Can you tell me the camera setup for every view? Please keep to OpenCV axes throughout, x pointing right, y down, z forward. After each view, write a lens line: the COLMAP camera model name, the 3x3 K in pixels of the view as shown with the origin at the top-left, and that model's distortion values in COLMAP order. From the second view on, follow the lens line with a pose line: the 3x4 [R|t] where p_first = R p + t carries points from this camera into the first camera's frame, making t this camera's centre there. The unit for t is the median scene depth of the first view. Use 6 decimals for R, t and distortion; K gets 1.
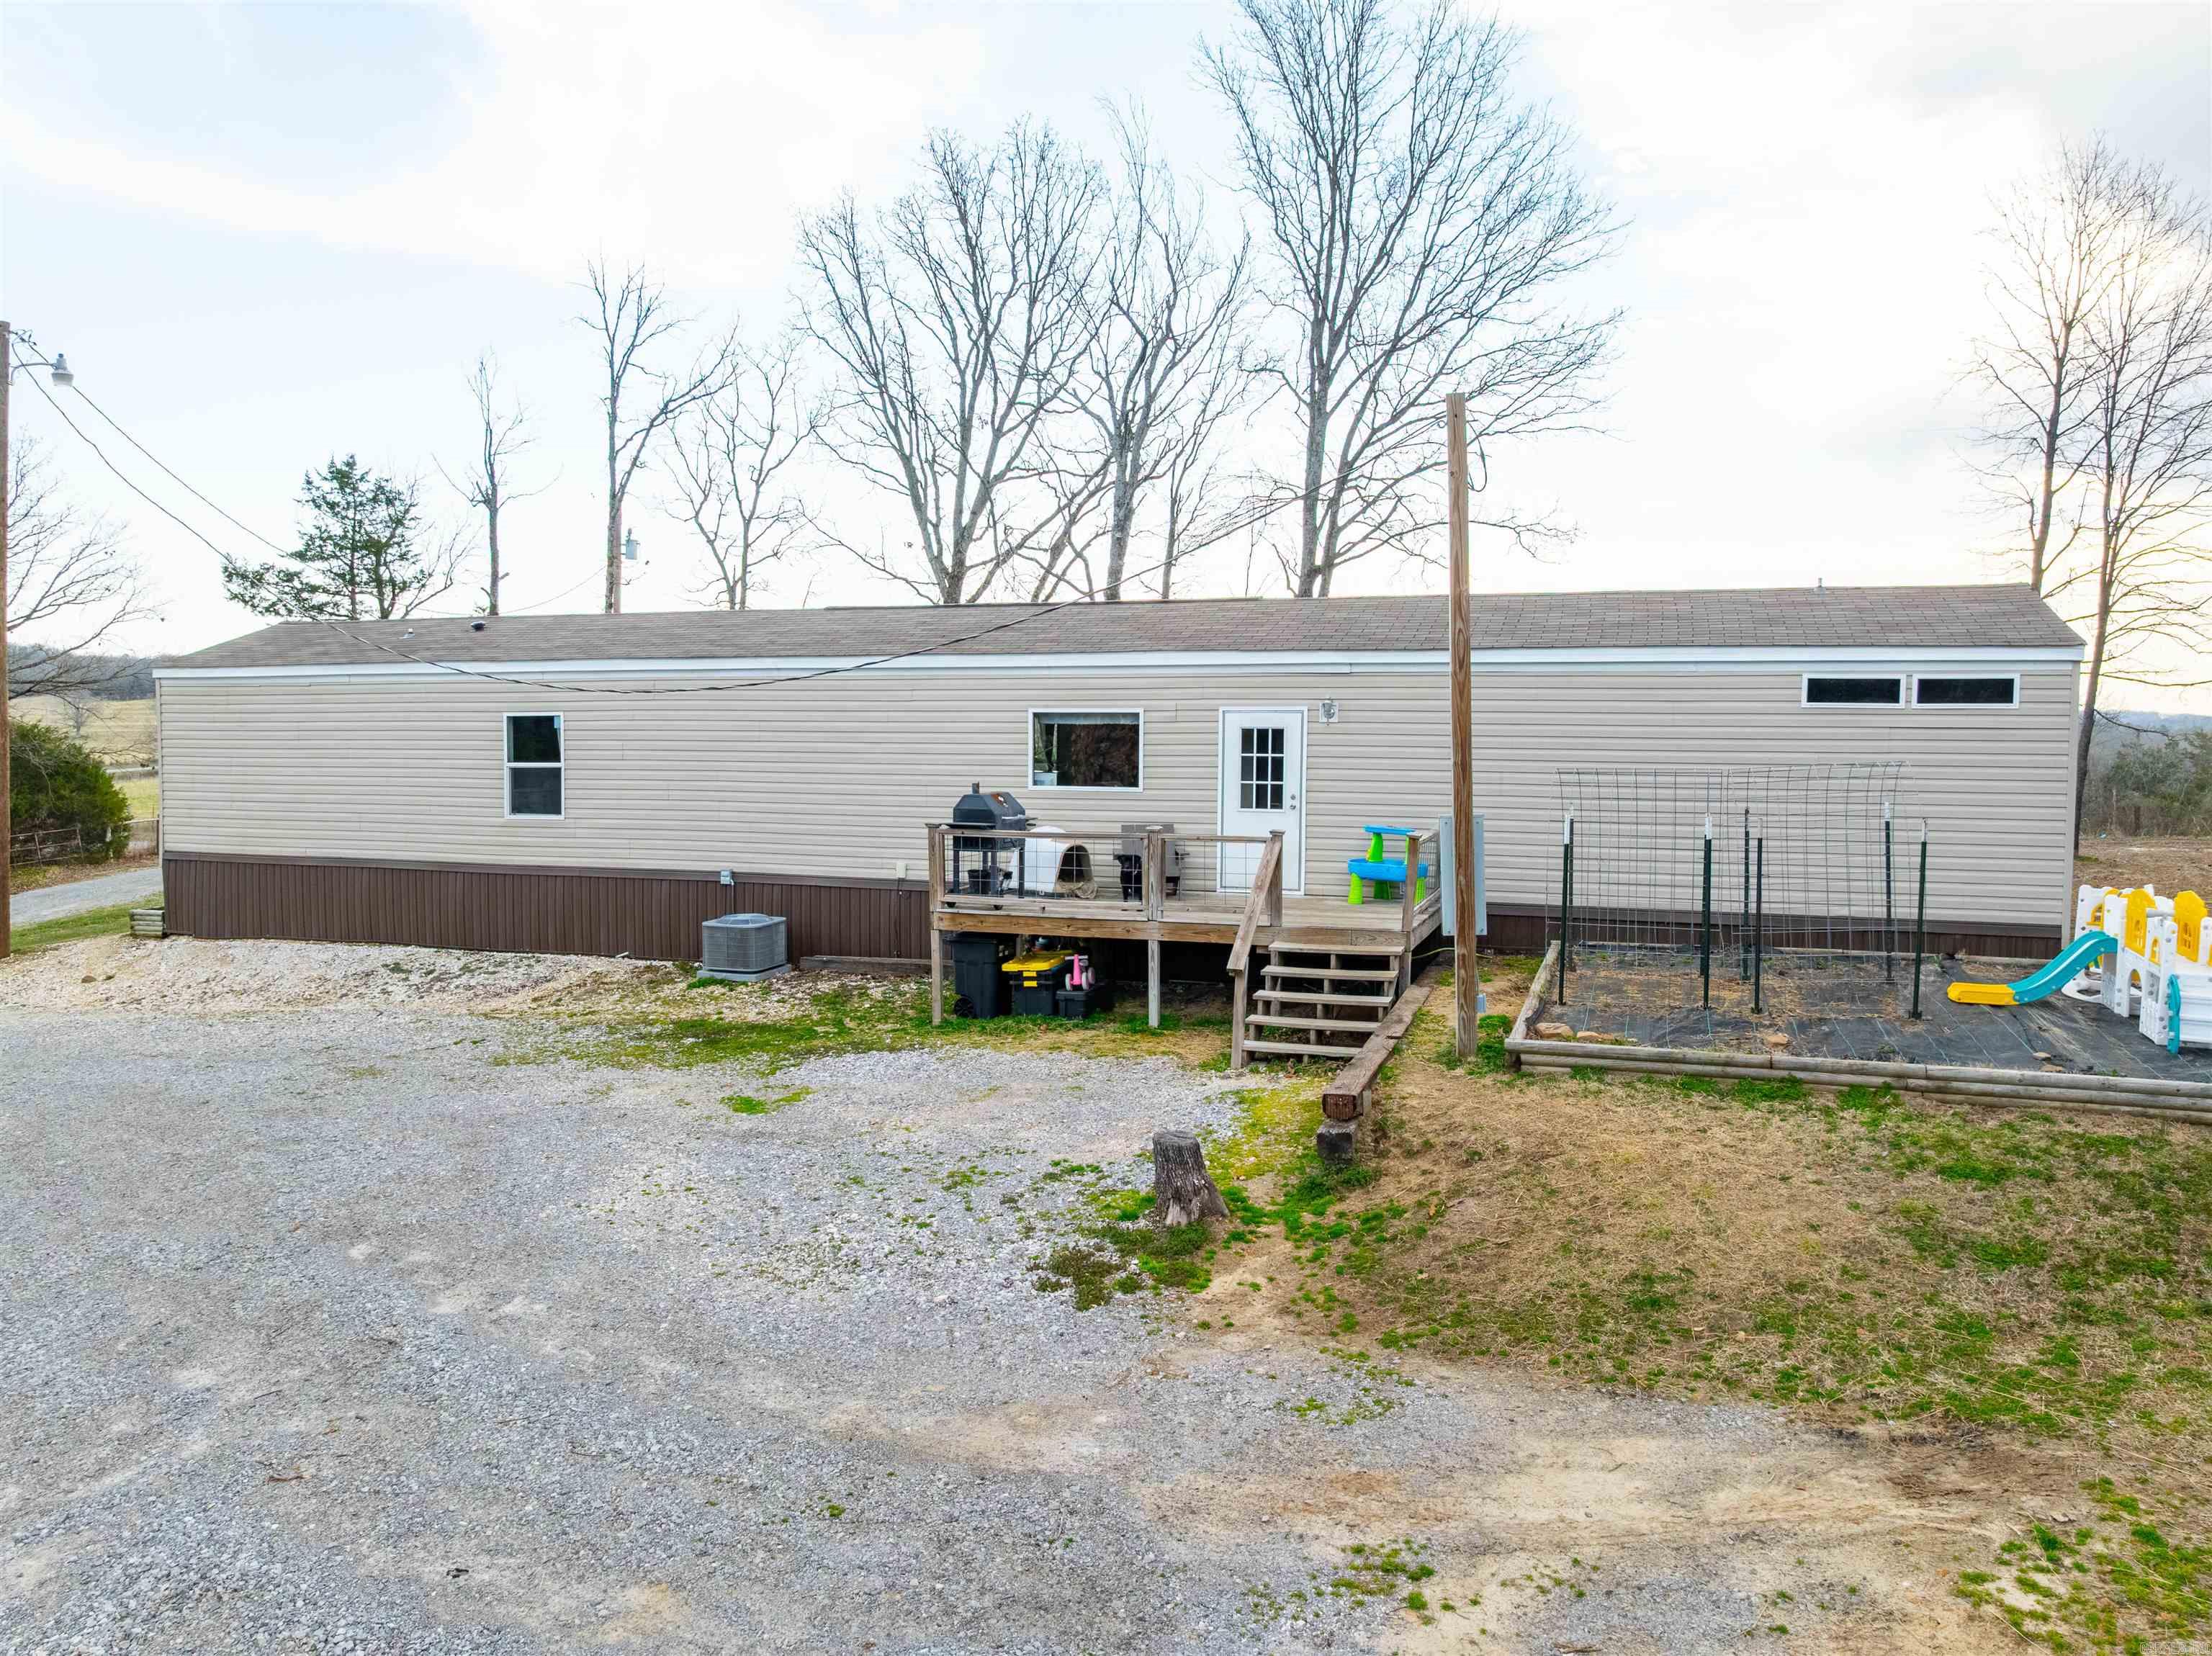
lens RADIAL K [[1557.0, 0, 1110.5], [0, 1557.0, 843.7], [0, 0, 1]] dist [-0.057812, 0.035382]
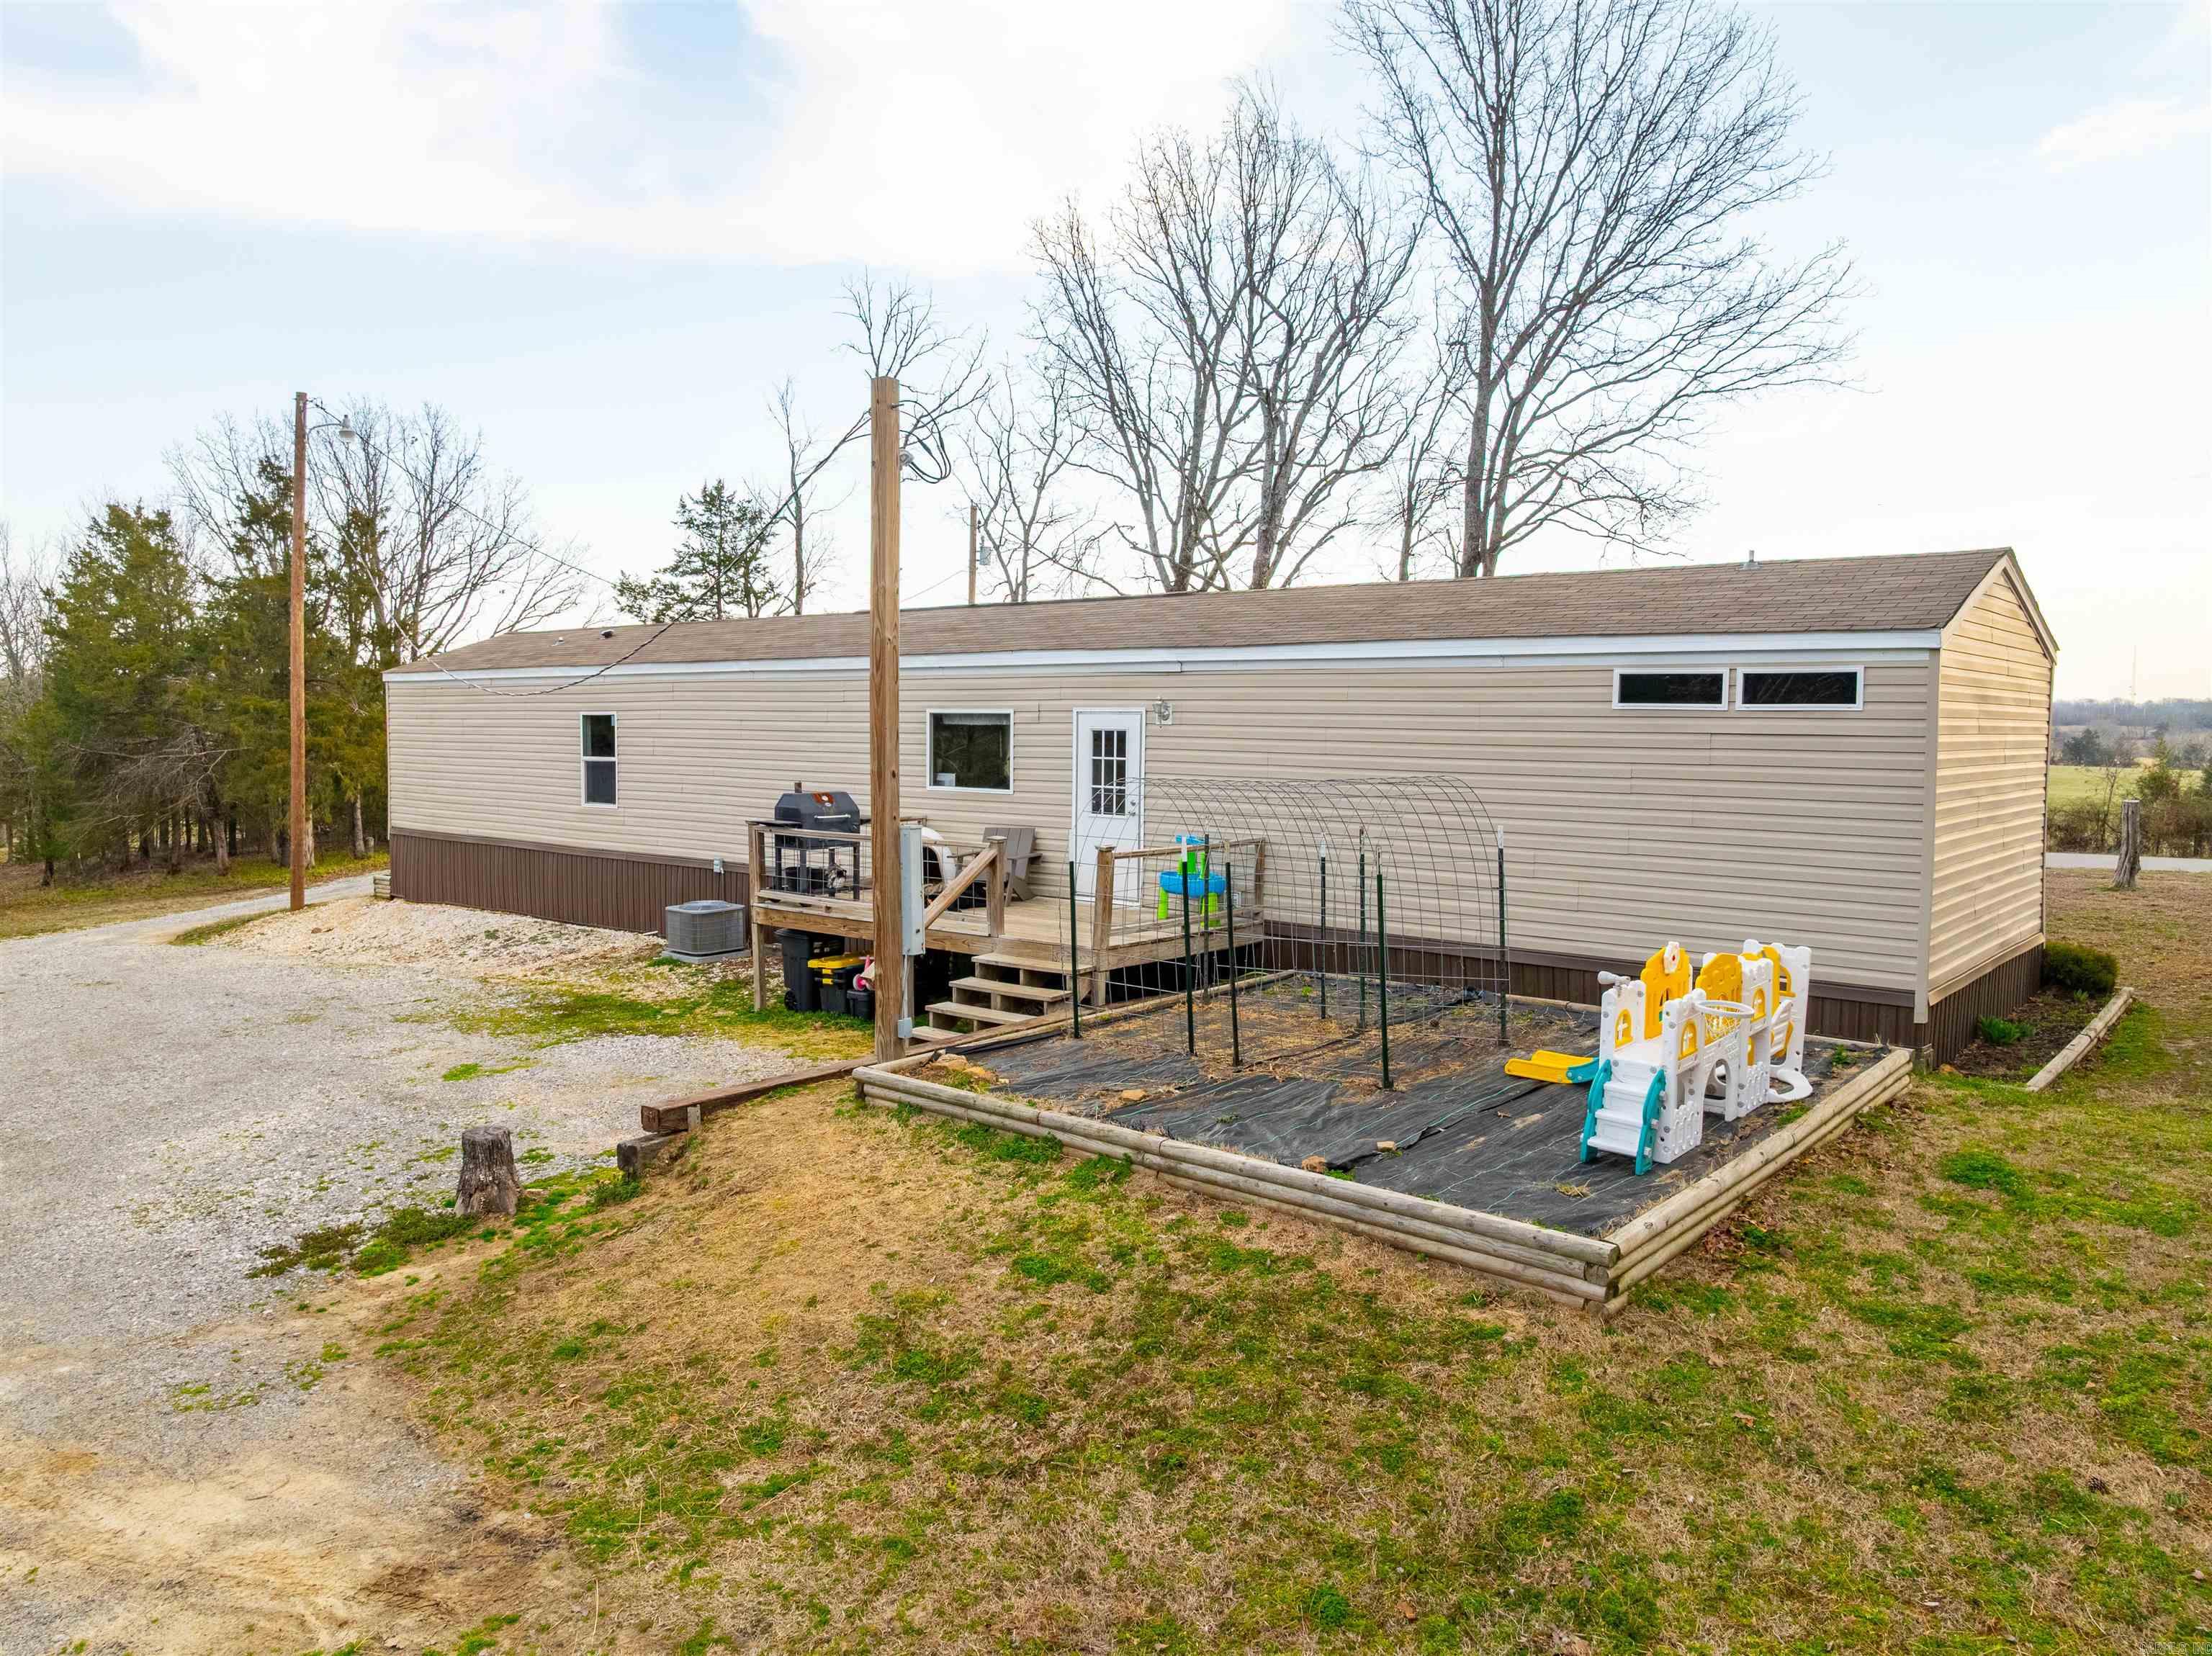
lens RADIAL K [[1557.0, 0, 1104.1], [0, 1557.0, 836.0], [0, 0, 1]] dist [-0.057812, 0.035382]
pose [[0.931760, 0.030035, -0.361830, 0.442525], [-0.030805, 0.999519, 0.003642, -0.012816], [0.361766, 0.007753, 0.932237, 0.109661]]
